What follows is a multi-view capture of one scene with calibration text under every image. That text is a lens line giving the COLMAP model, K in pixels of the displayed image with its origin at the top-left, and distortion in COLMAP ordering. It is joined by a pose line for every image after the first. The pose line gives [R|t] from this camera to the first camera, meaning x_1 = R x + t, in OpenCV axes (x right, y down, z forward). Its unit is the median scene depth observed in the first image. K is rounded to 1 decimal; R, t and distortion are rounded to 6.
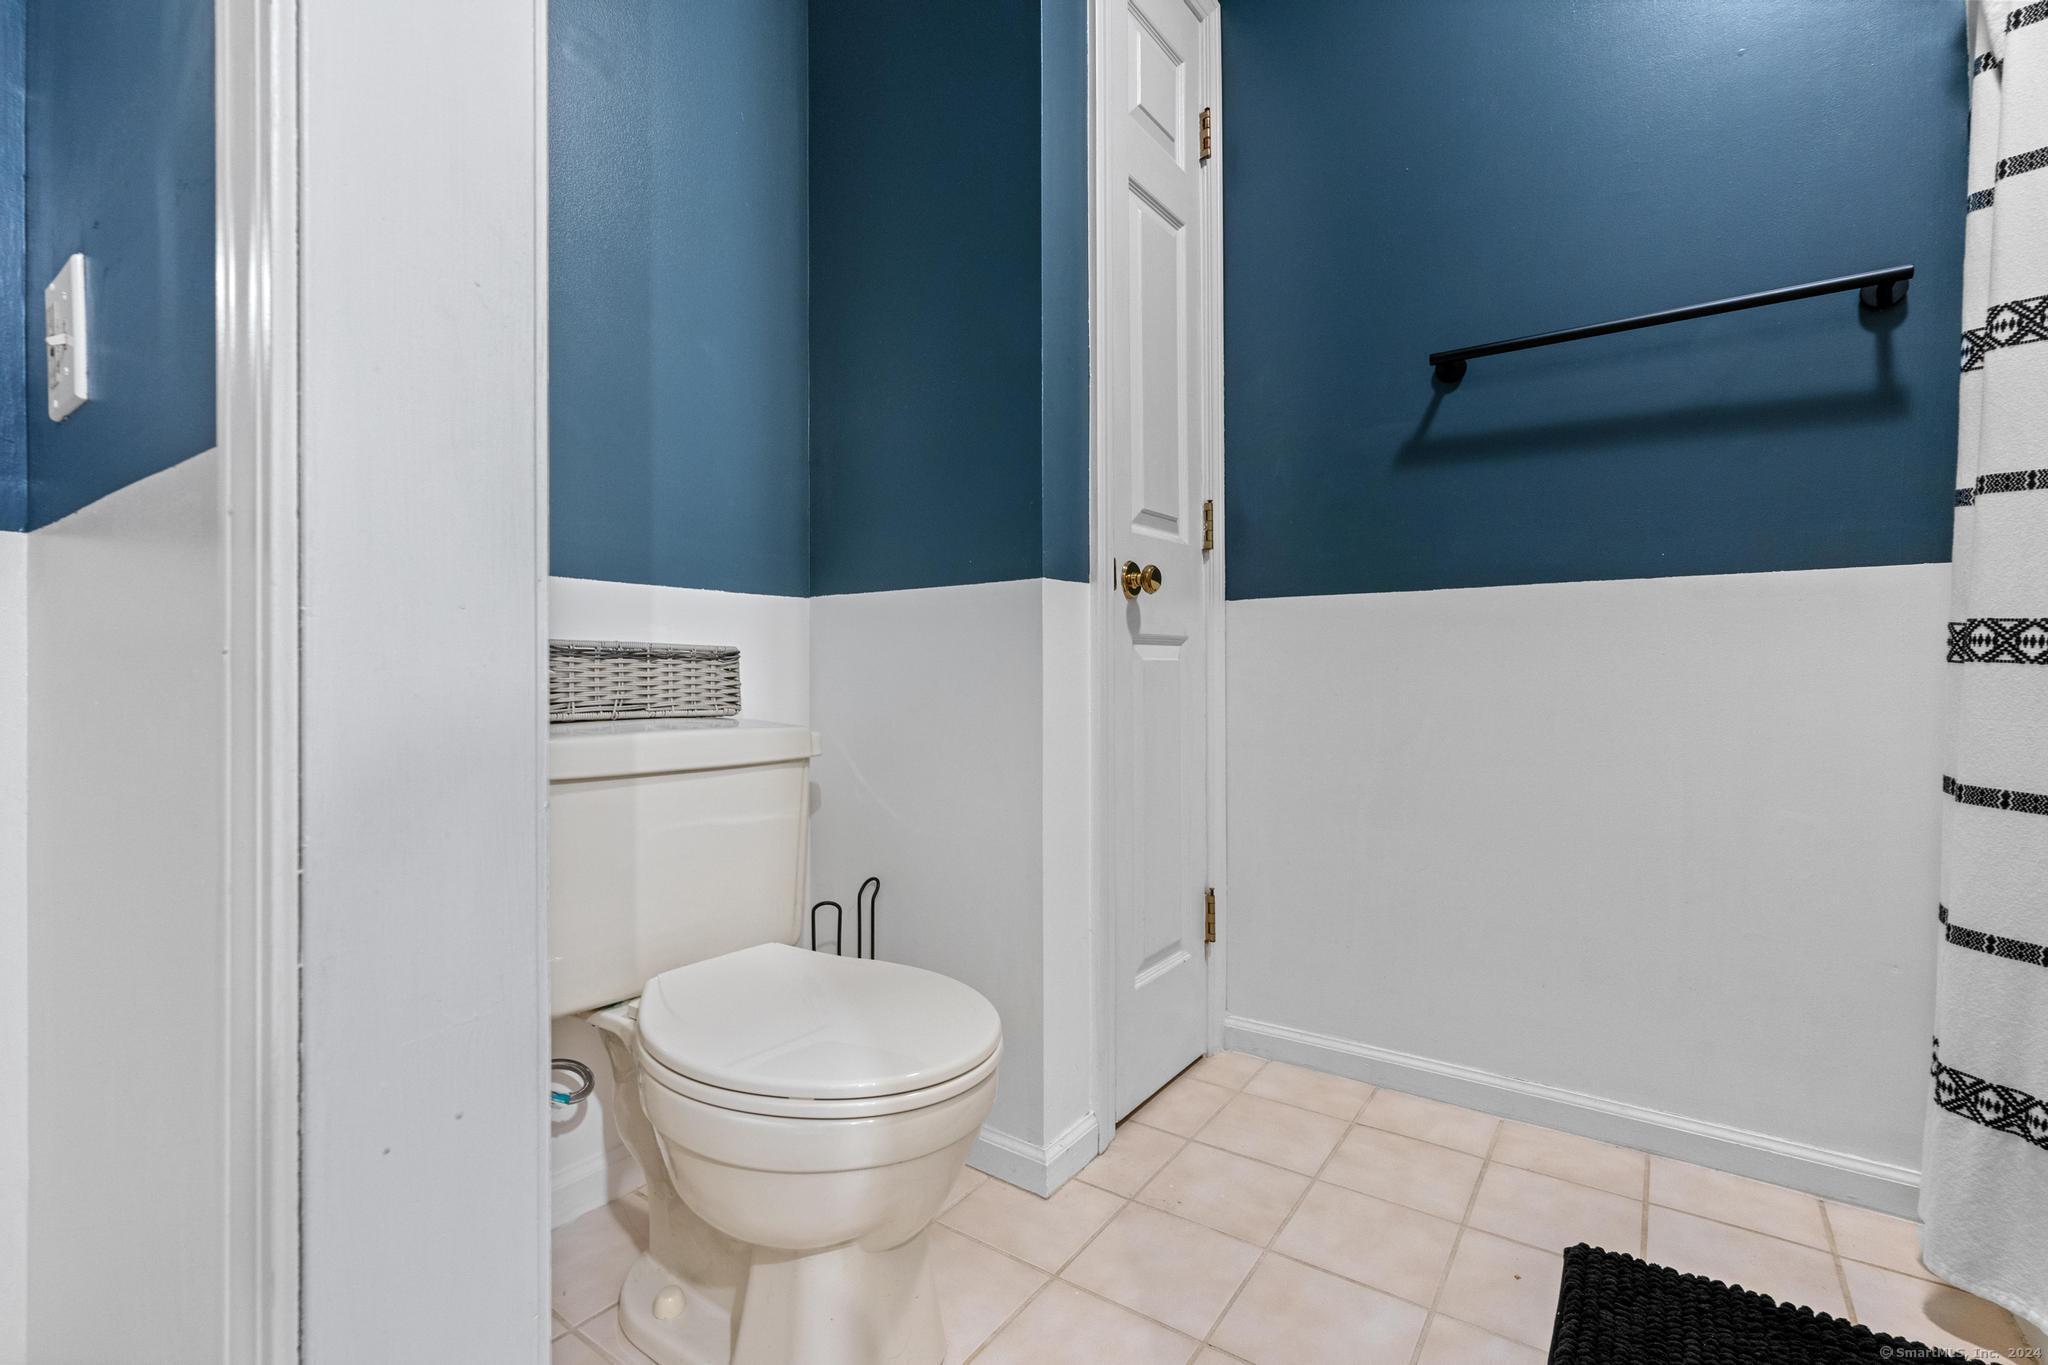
lens RADIAL K [[914.1, 0, 1017.0], [0, 914.1, 669.8], [0, 0, 1]] dist [-0.013560, 0.004575]
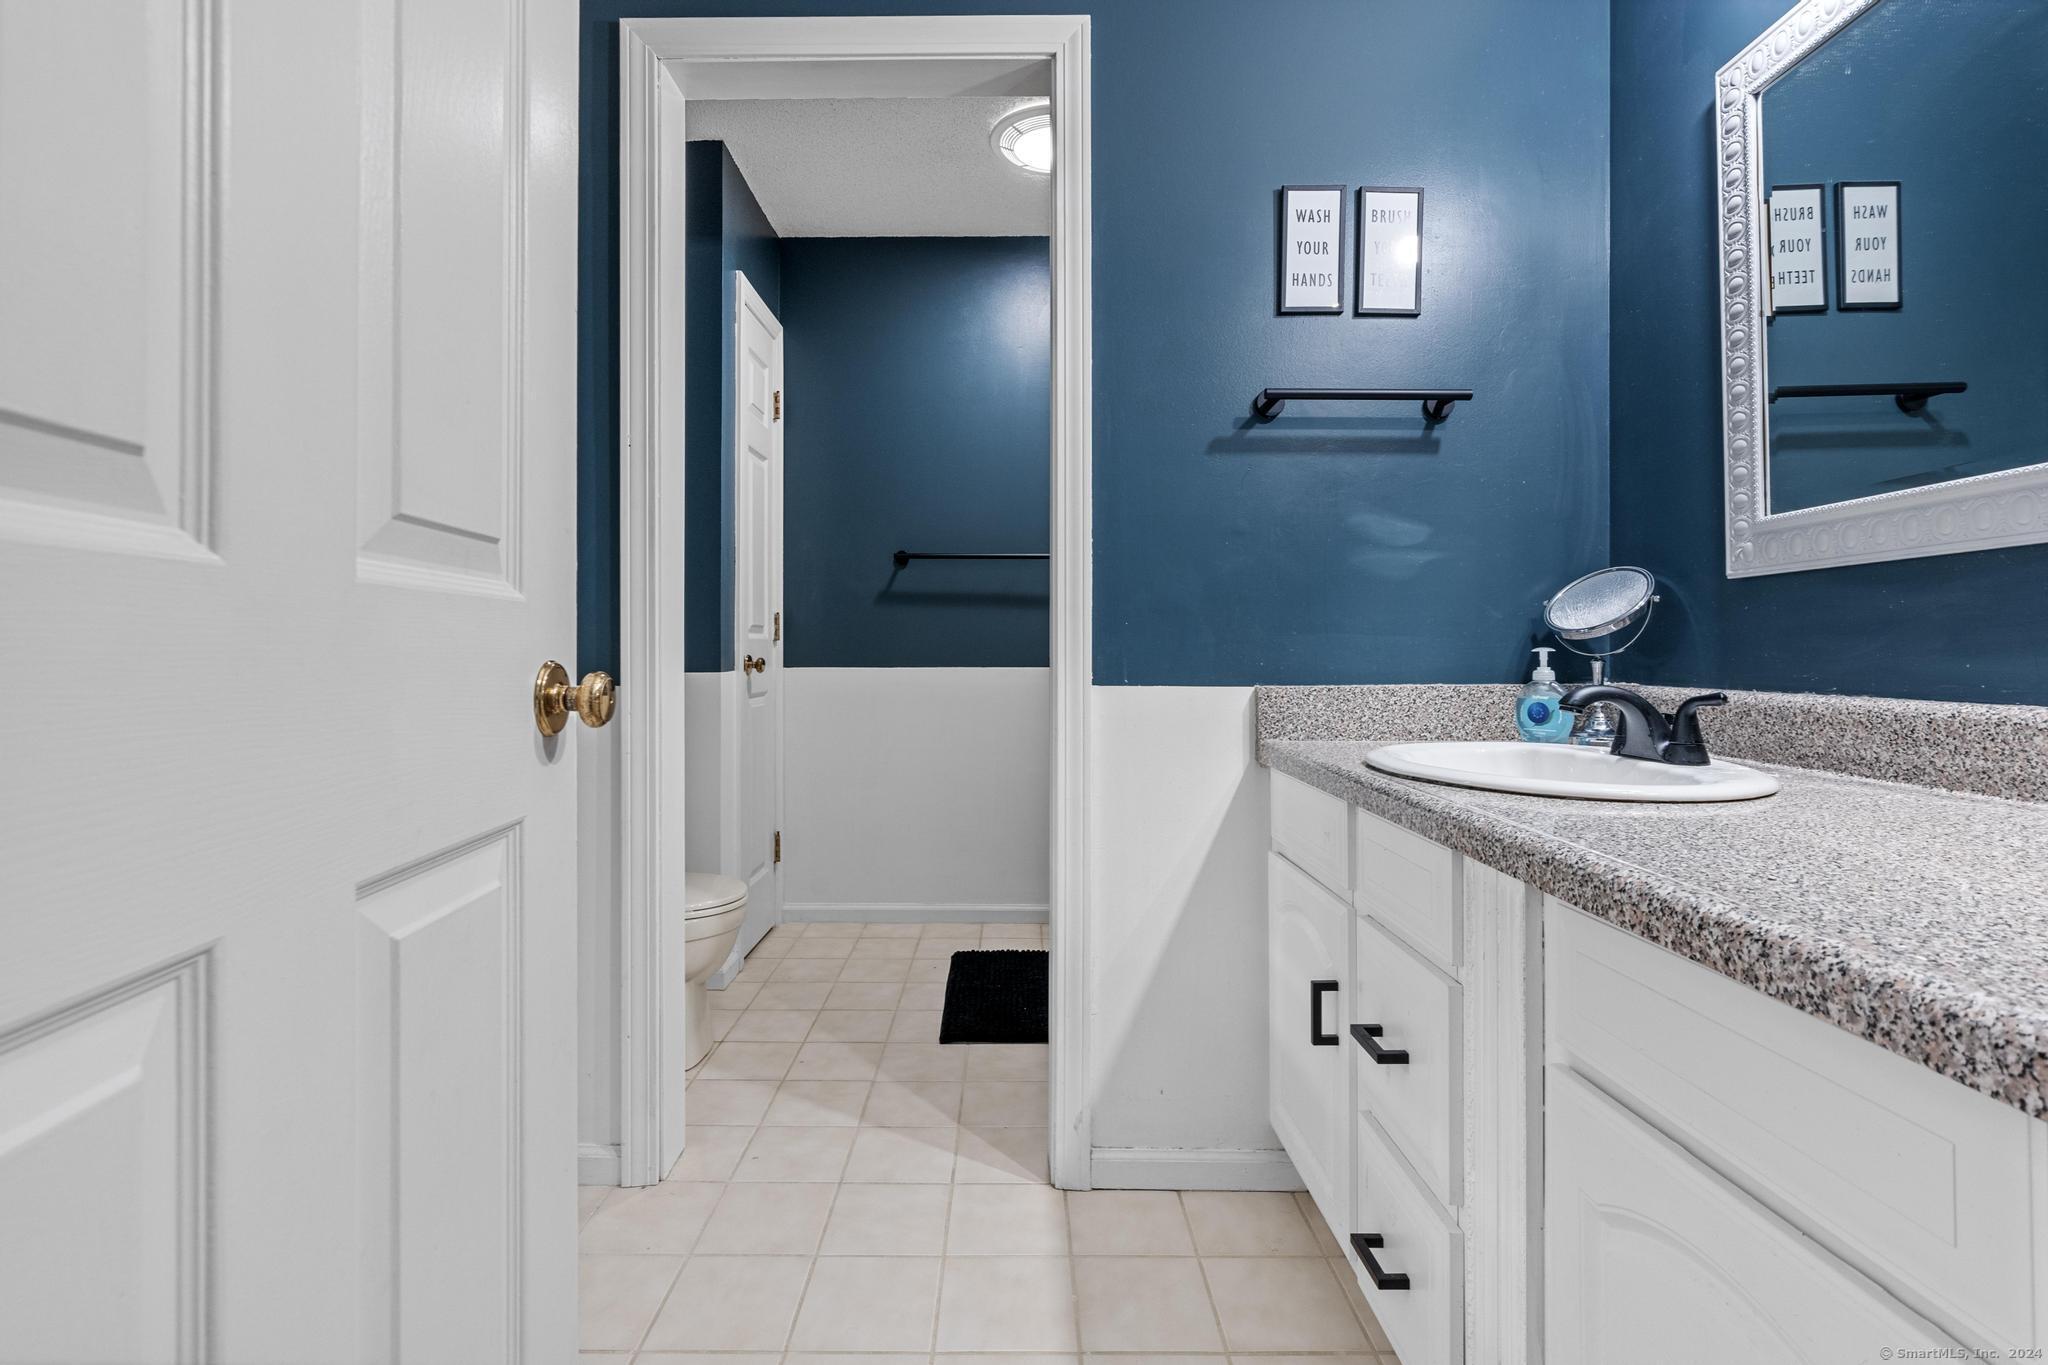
lens RADIAL K [[914.1, 0, 1017.0], [0, 914.1, 669.8], [0, 0, 1]] dist [-0.013560, 0.004575]
pose [[0.812220, -0.006456, 0.583316, -0.491419], [-0.003309, 0.999872, 0.015674, -0.115014], [-0.583342, -0.014661, 0.812094, -0.782614]]
